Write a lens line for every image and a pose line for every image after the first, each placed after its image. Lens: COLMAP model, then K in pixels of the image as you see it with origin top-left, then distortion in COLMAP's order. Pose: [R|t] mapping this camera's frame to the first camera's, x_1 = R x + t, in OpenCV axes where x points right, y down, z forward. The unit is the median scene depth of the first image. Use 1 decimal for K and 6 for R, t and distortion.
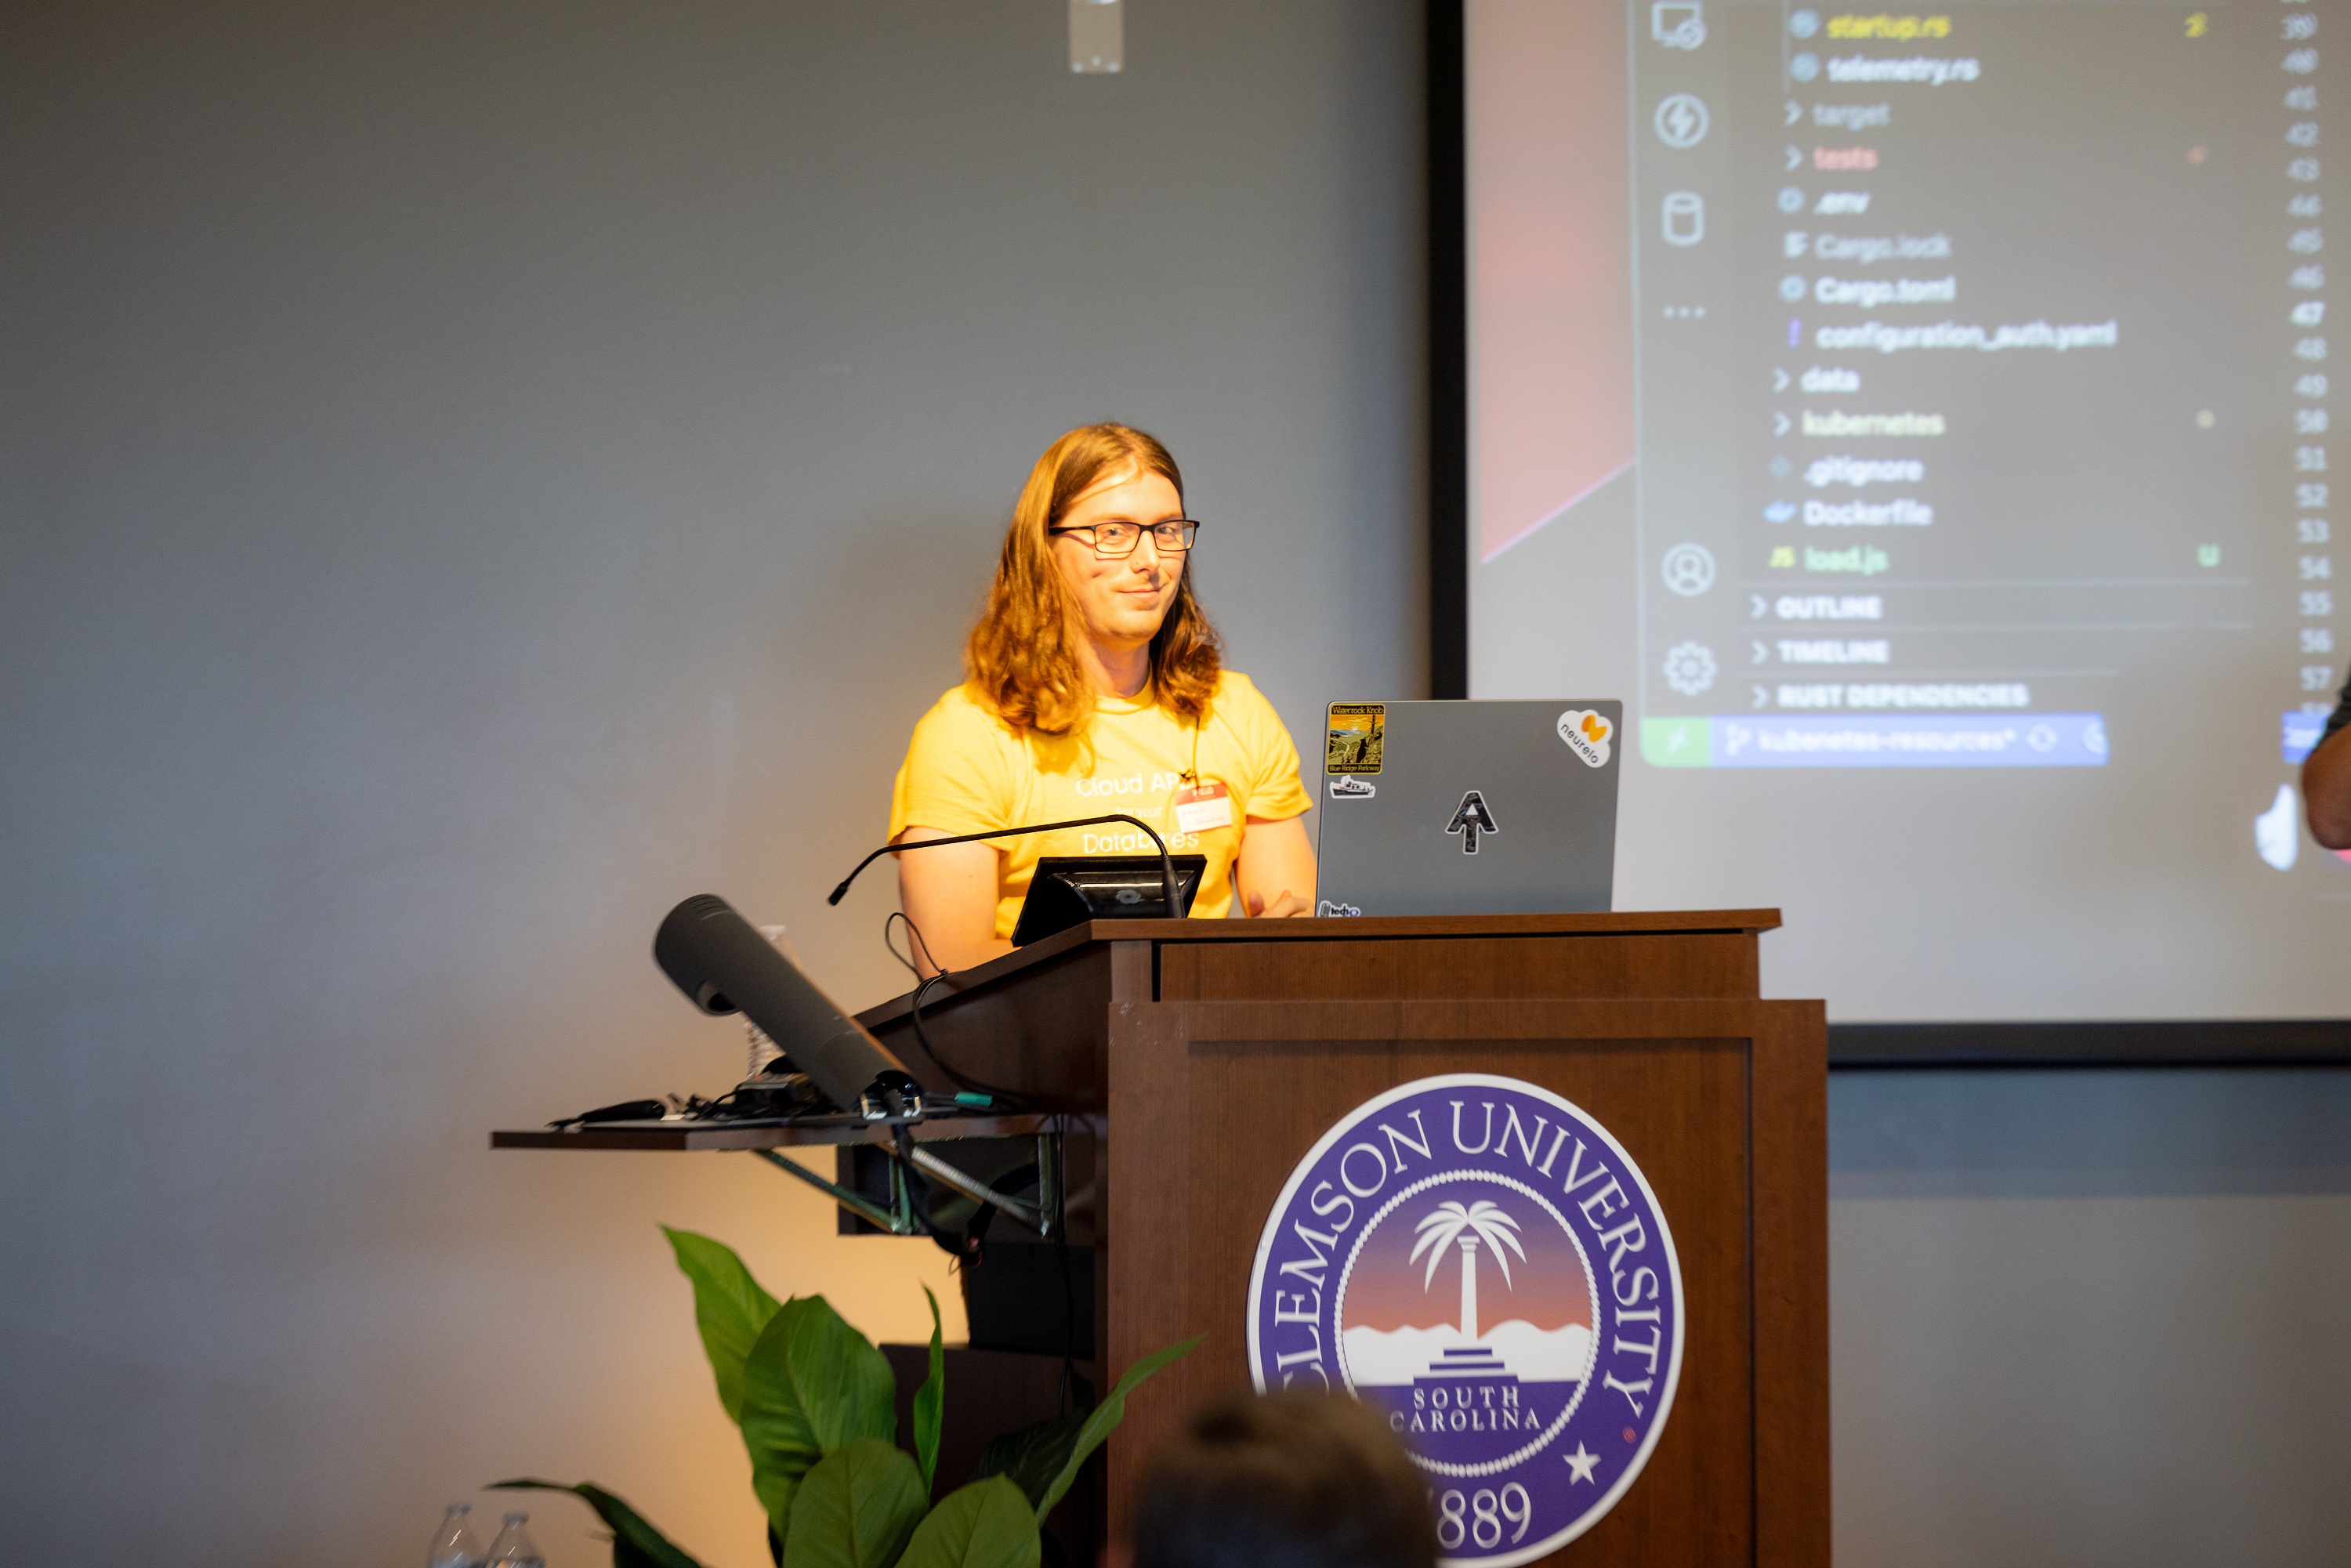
lens RADIAL K [[11066.6, 0, 1089.9], [0, 11066.6, -36.7], [0, 0, 1]] dist [-0.224745, 12.254458]
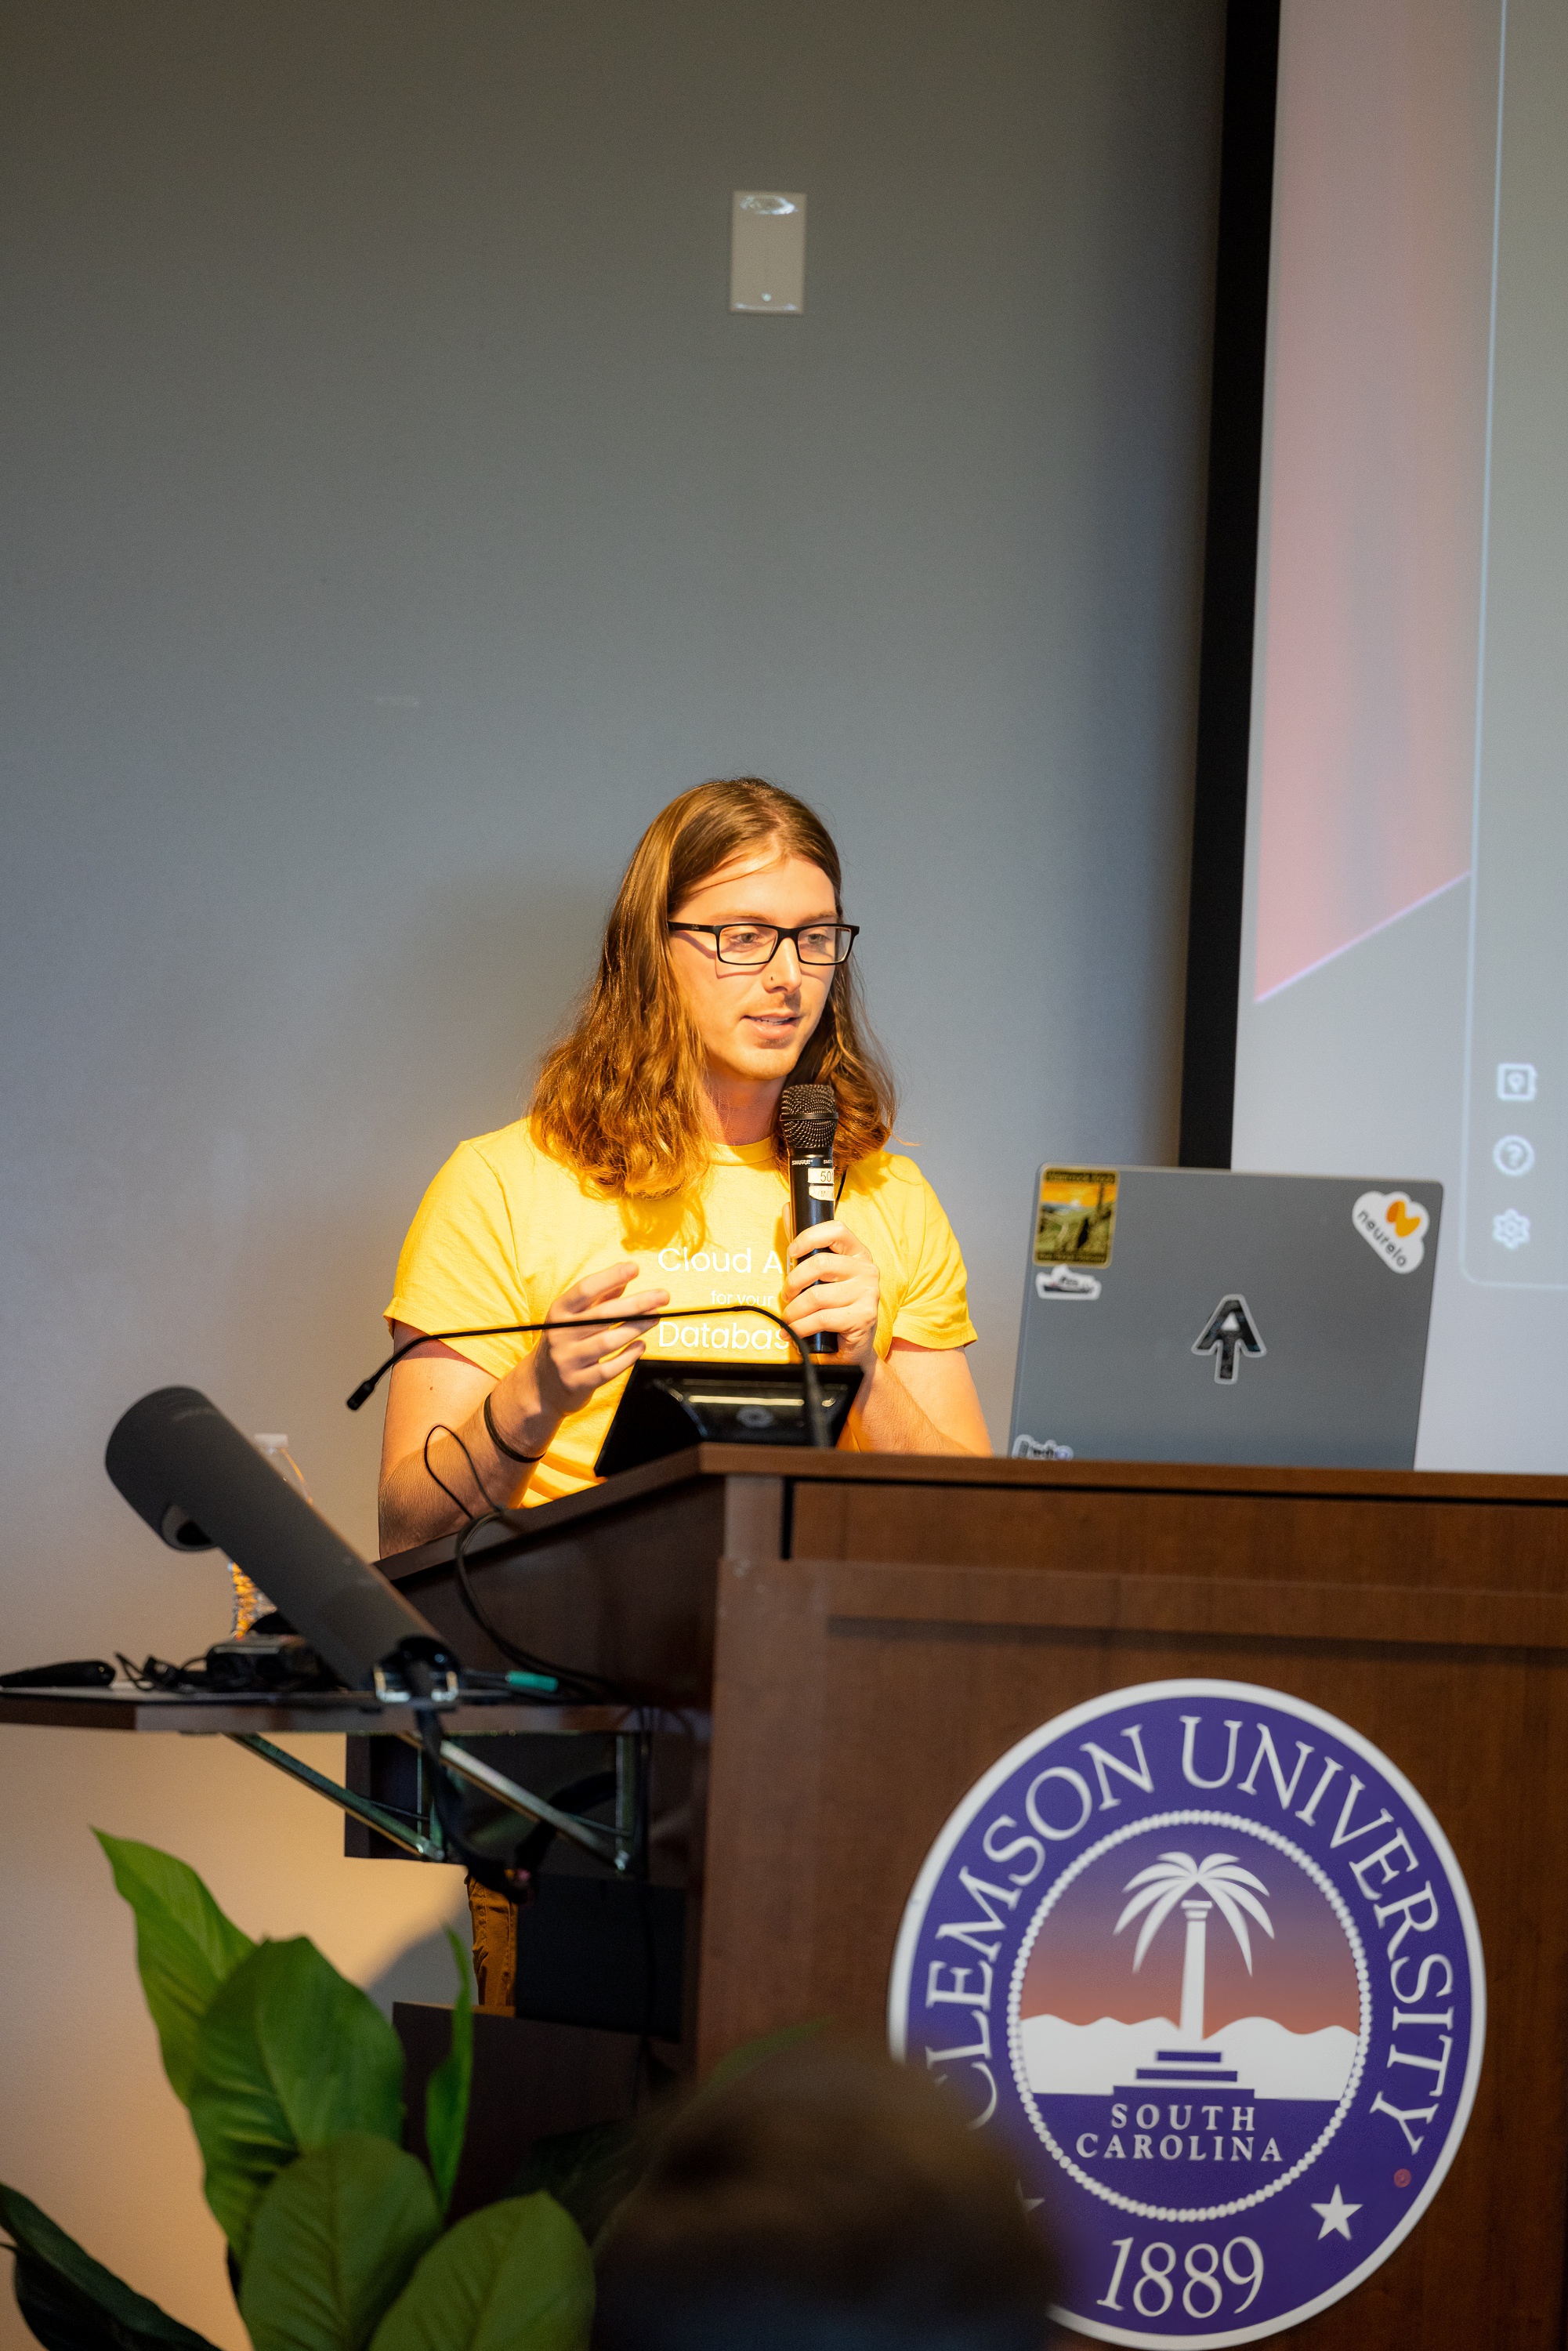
lens RADIAL K [[13461.6, 0, 387.7], [0, 13461.6, 1171.2], [0, 0, 1]] dist [0.069797, 1.591374]
pose [[0.998506, 0.047435, -0.027114, 0.002554], [-0.045652, 0.996972, 0.062951, 0.013196], [0.030018, -0.061619, 0.997648, 0.110595]]
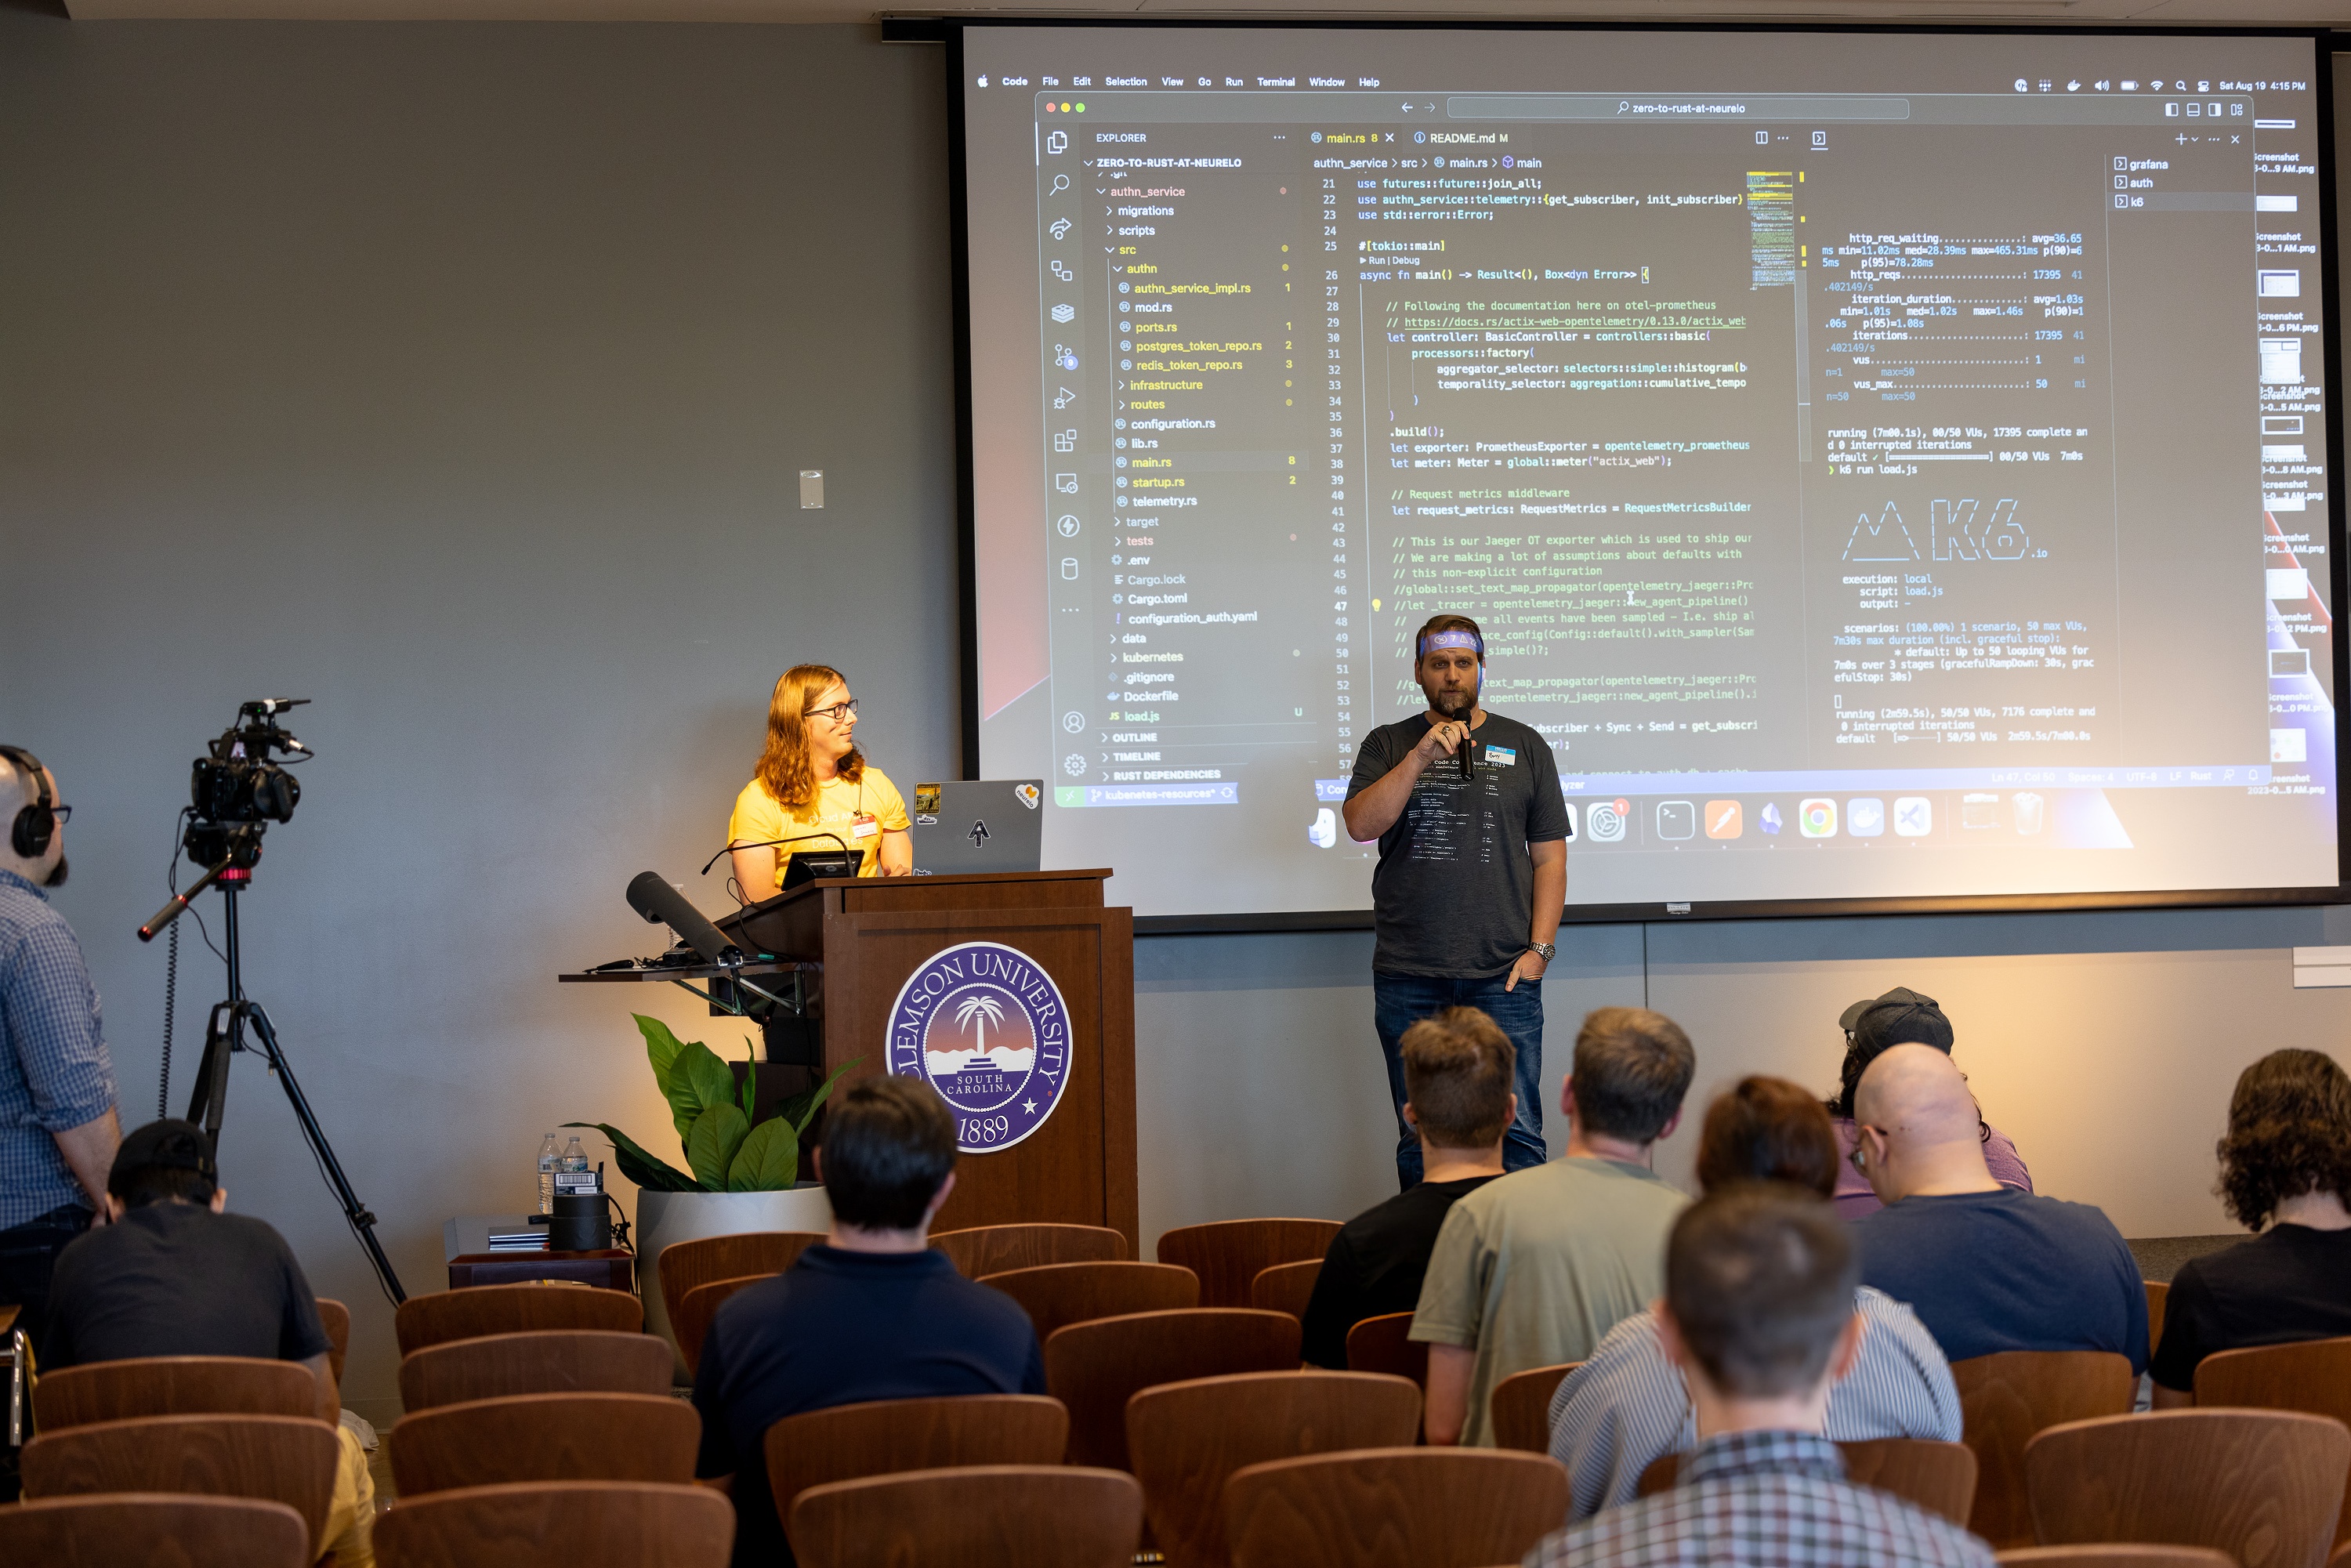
lens RADIAL K [[5052.5, 0, 1145.2], [0, 5052.5, 696.5], [0, 0, 1]] dist [0.018427, -0.005047]
pose [[0.997820, -0.016870, 0.063808, 0.002117], [0.013557, 0.998555, 0.052008, -0.006013], [-0.064593, -0.051029, 0.996606, -0.060608]]
